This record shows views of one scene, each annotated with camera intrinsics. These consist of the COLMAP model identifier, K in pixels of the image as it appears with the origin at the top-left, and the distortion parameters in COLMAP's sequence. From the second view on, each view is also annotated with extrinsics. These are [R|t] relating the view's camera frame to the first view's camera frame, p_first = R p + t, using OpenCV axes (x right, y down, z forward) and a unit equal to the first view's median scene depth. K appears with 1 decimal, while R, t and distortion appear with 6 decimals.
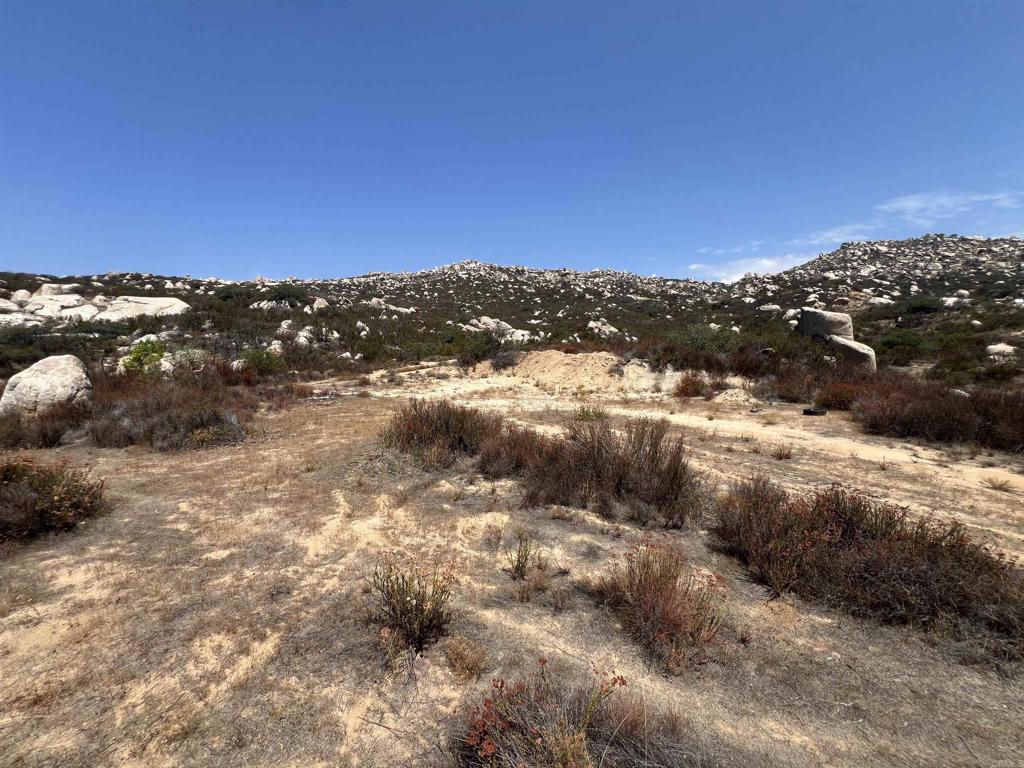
lens RADIAL K [[413.1, 0, 508.8], [0, 413.1, 387.8], [0, 0, 1]] dist [-0.002571, 0.000280]
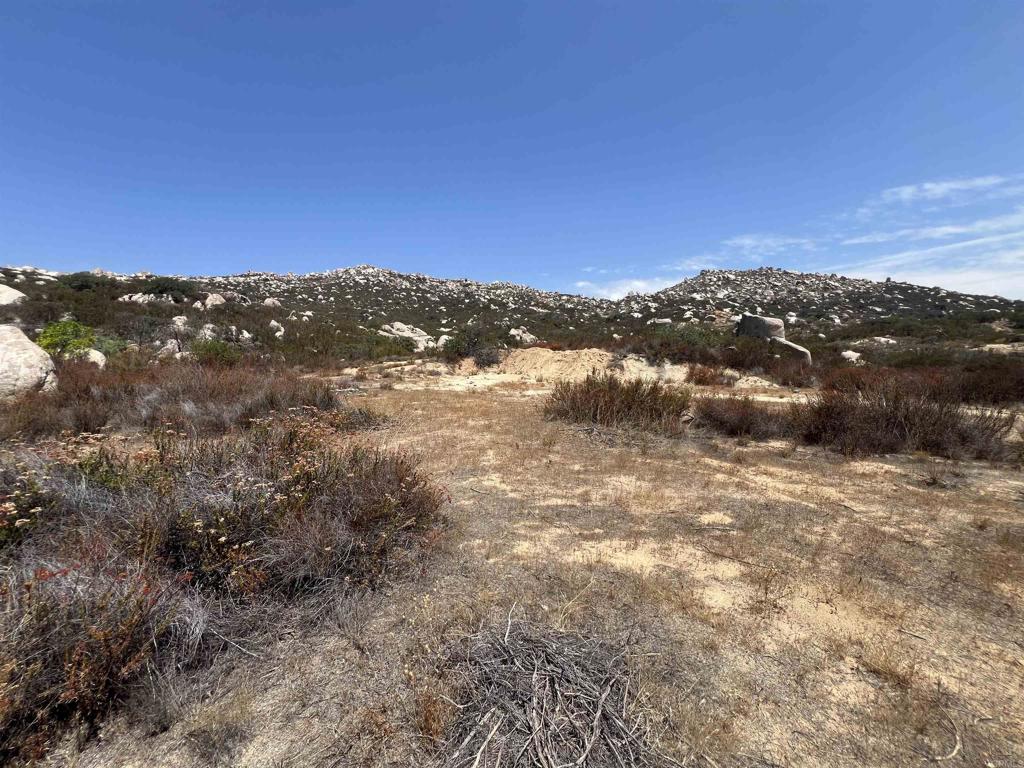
lens RADIAL K [[413.1, 0, 511.7], [0, 413.1, 389.3], [0, 0, 1]] dist [-0.002571, 0.000280]
pose [[0.968484, -0.012647, 0.248756, -0.019630], [0.017988, 0.999654, -0.019210, 0.002660], [-0.248427, 0.023079, 0.968376, 0.005341]]
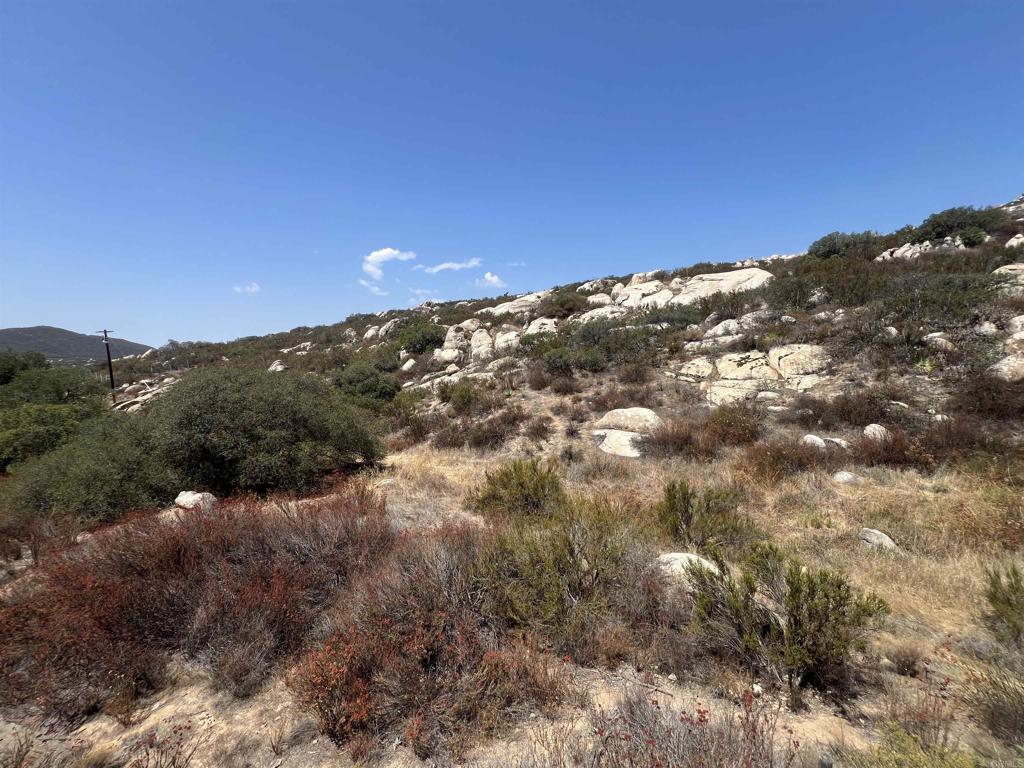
lens RADIAL K [[413.1, 0, 510.4], [0, 413.1, 380.4], [0, 0, 1]] dist [-0.002571, 0.000280]
pose [[0.390483, 0.073566, -0.917666, -0.071230], [-0.041394, 0.997197, 0.062328, -0.010817], [0.919679, 0.013648, 0.392434, 0.076907]]
